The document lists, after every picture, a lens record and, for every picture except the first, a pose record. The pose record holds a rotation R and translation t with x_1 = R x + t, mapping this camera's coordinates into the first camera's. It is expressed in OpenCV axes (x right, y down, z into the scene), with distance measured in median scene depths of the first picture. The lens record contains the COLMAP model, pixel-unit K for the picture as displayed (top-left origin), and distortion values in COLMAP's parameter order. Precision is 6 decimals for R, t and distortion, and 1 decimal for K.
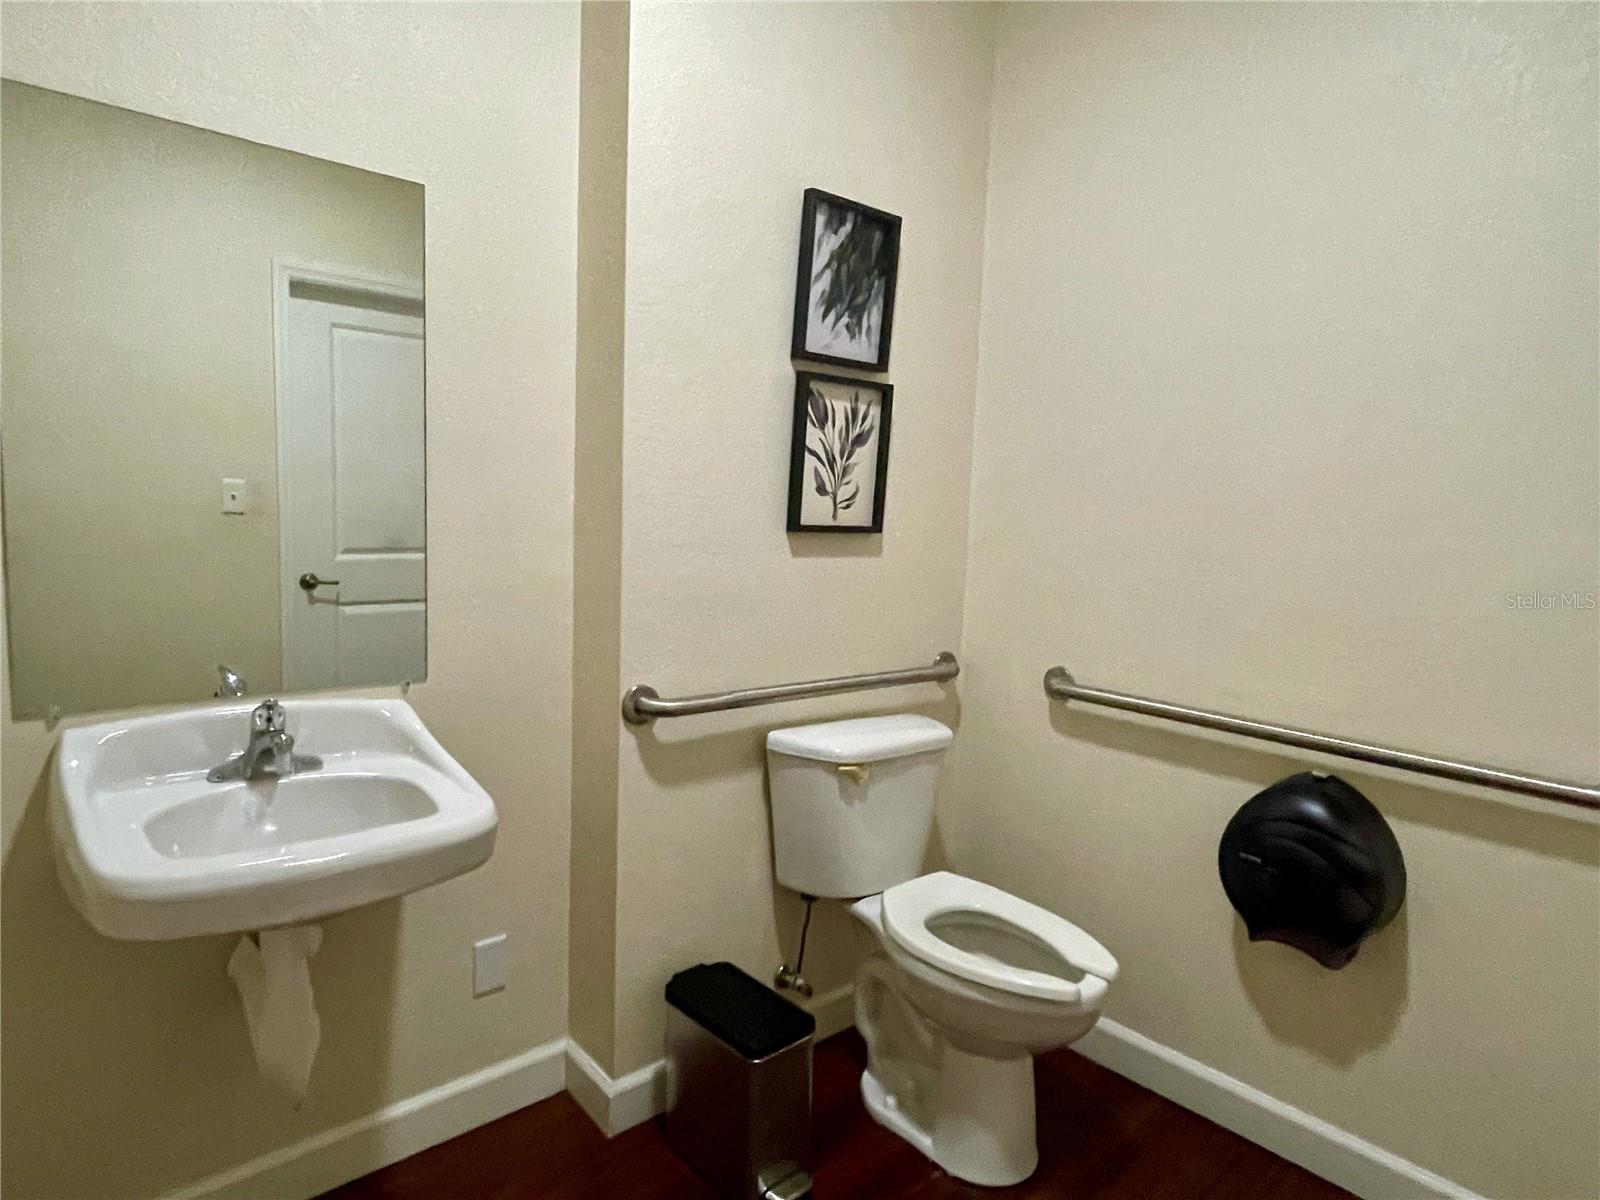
lens RADIAL K [[959.1, 0, 774.0], [0, 959.1, 606.9], [0, 0, 1]] dist [-0.001388, 0.000339]
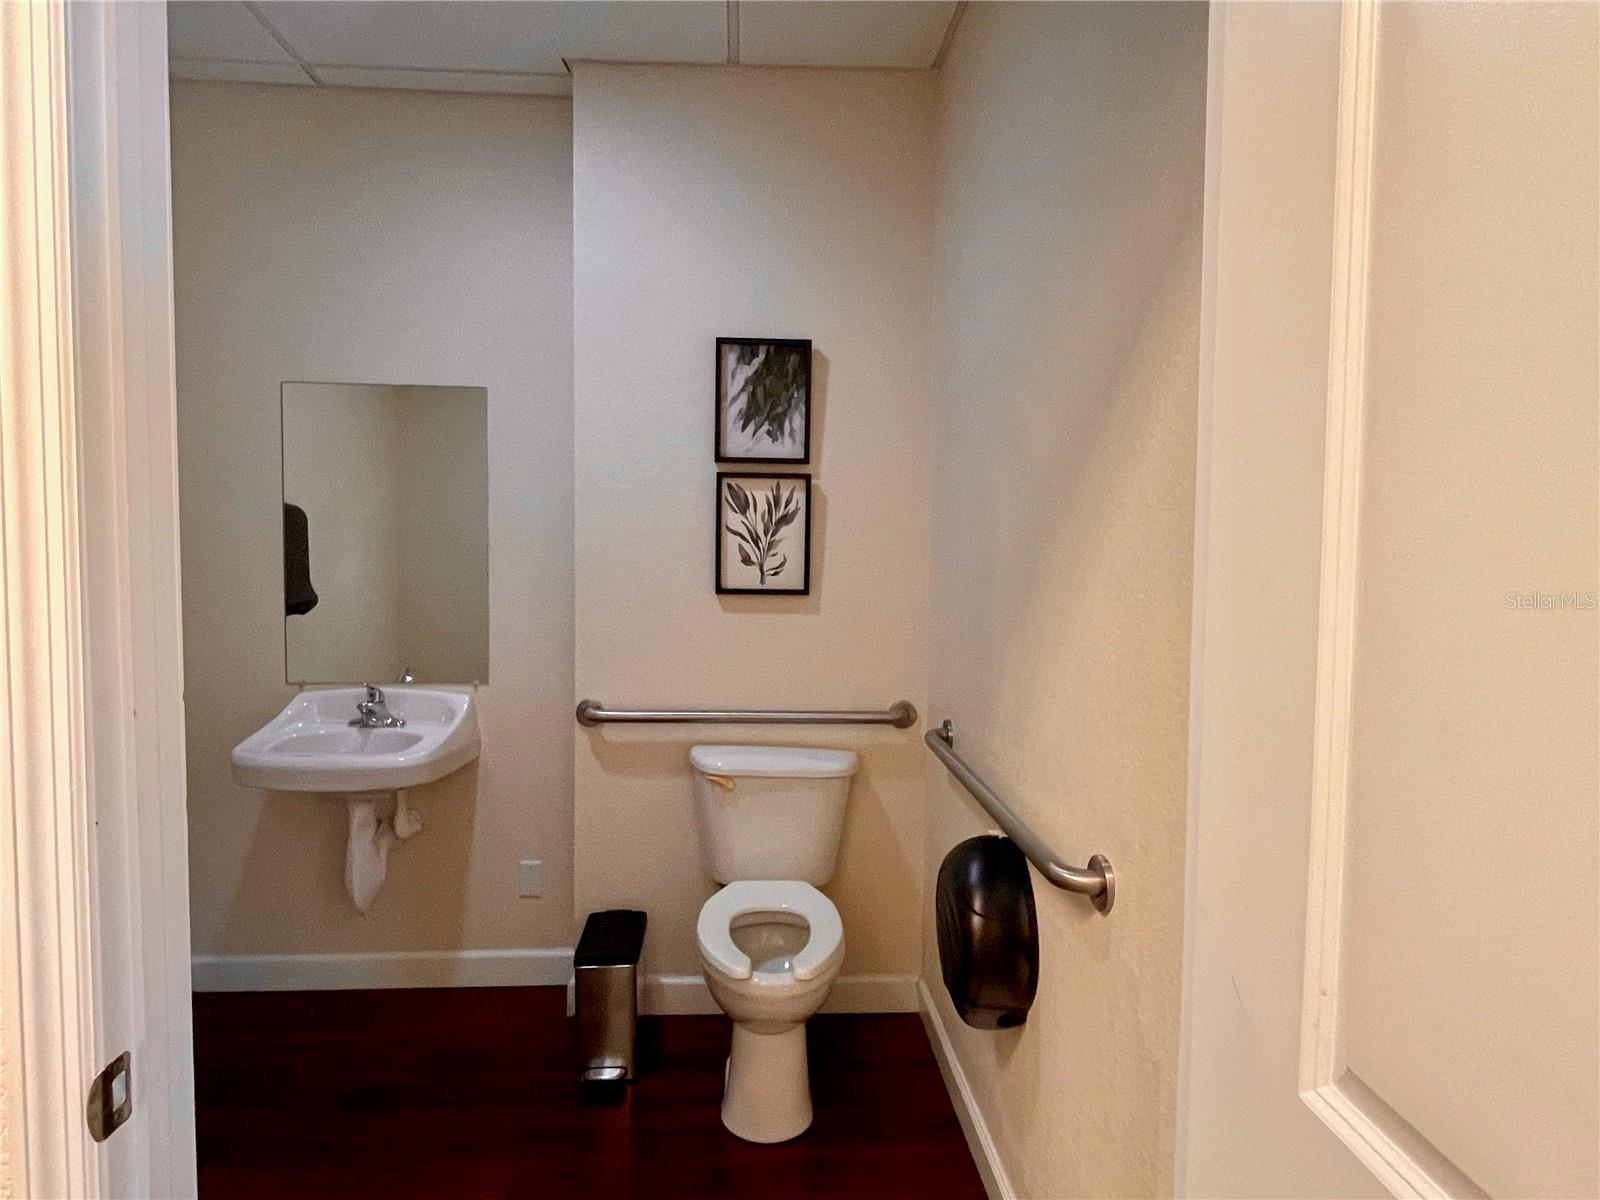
lens RADIAL K [[959.1, 0, 774.0], [0, 959.1, 606.9], [0, 0, 1]] dist [-0.001388, 0.000339]
pose [[0.768518, 0.007045, -0.639789, 0.899876], [-0.051238, 0.997406, -0.050565, 0.001292], [0.637773, 0.071641, 0.766885, 0.049897]]
